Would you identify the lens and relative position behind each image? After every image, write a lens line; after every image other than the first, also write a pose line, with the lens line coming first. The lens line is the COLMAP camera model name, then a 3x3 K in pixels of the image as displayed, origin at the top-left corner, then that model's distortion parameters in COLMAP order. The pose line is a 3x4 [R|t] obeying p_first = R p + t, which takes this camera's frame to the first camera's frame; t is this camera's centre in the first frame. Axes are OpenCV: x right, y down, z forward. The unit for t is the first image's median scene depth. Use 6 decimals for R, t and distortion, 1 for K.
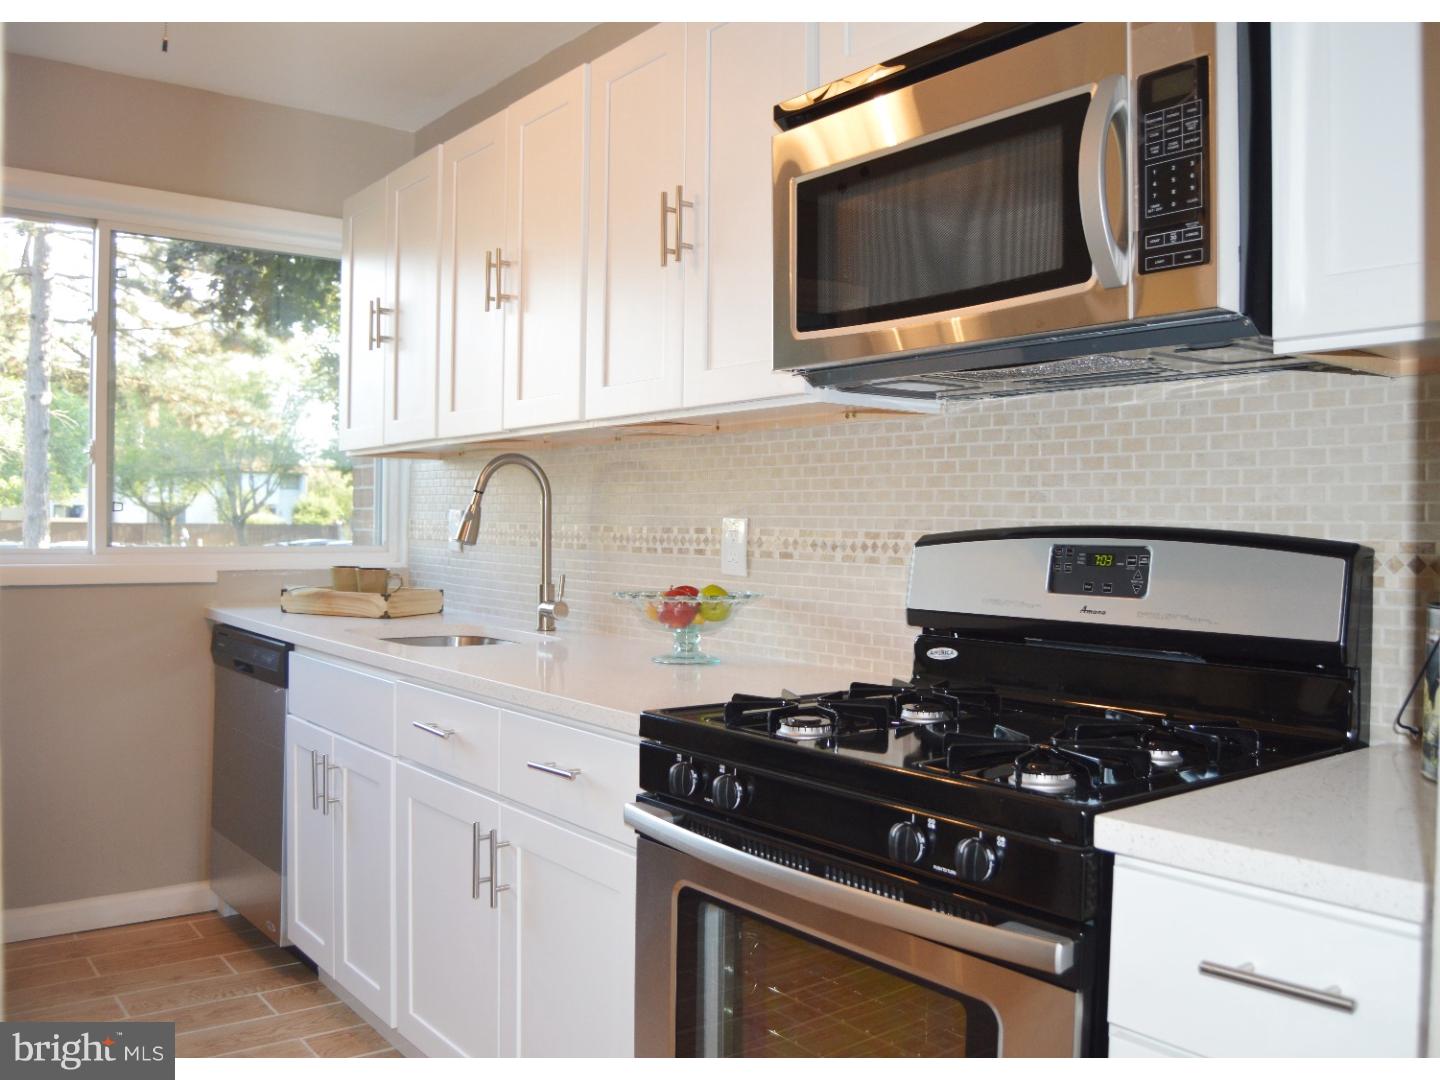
lens RADIAL K [[1240.9, 0, 720.0], [0, 1240.9, 540.0], [0, 0, 1]] dist [-0.079257, 0.020037]
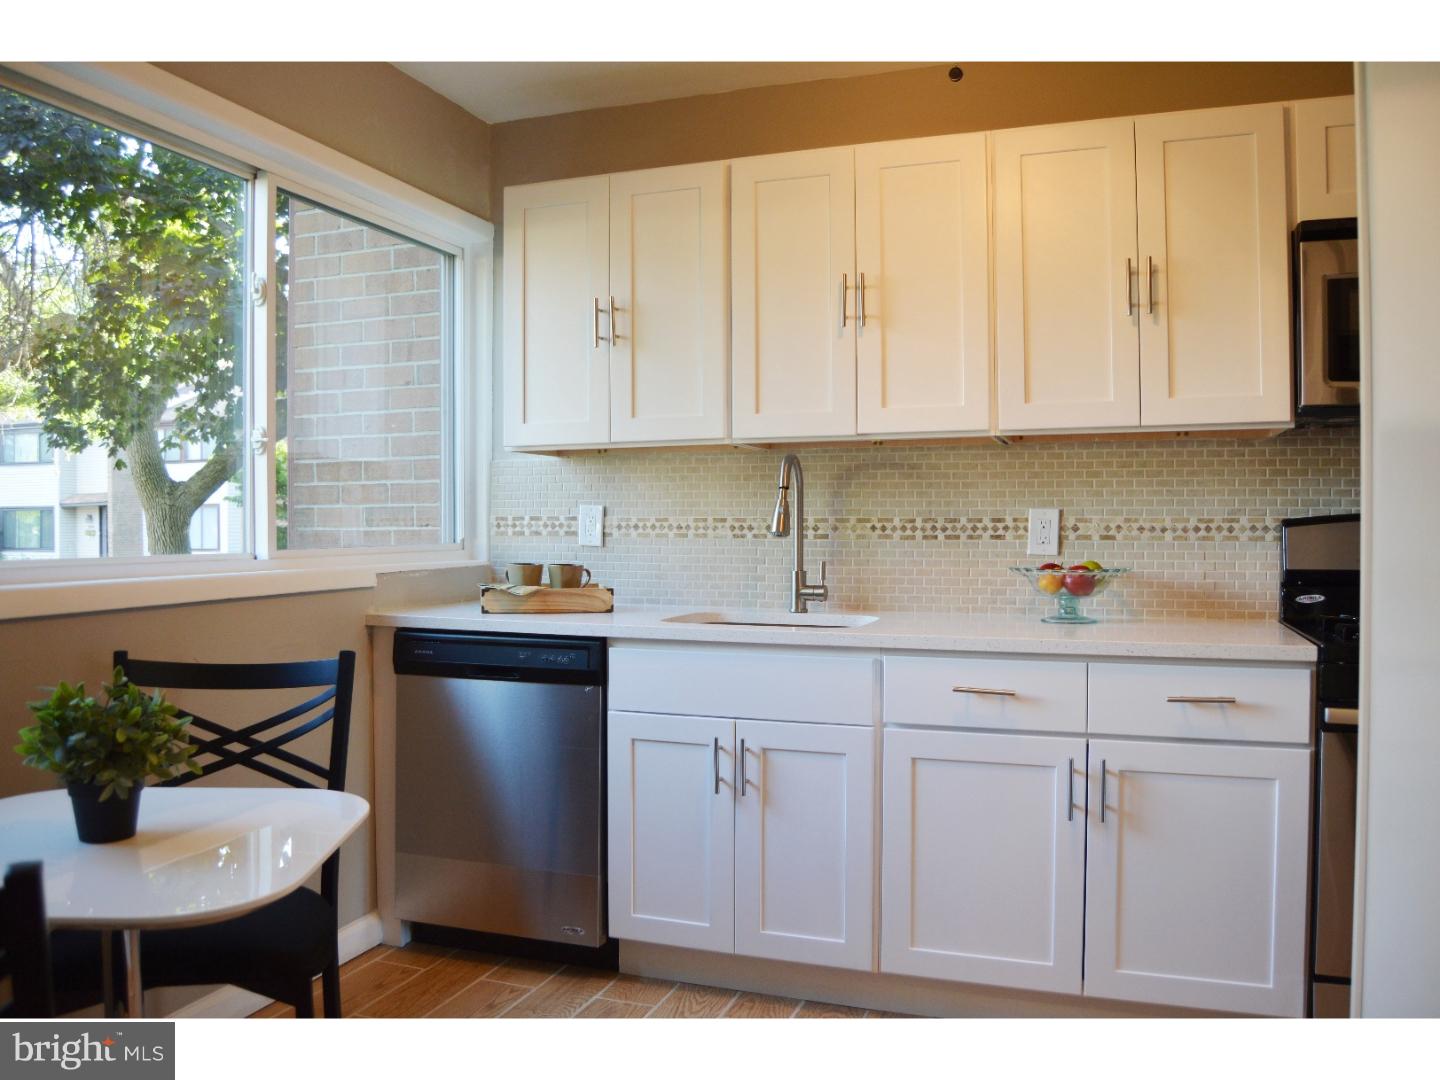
lens RADIAL K [[1139.4, 0, 720.0], [0, 1139.4, 540.0], [0, 0, 1]] dist [-0.068502, 0.003478]
pose [[0.836185, -0.022211, 0.547998, -0.768208], [0.019382, 0.999752, 0.010946, -0.004798], [-0.548105, 0.001468, 0.836408, 0.176940]]
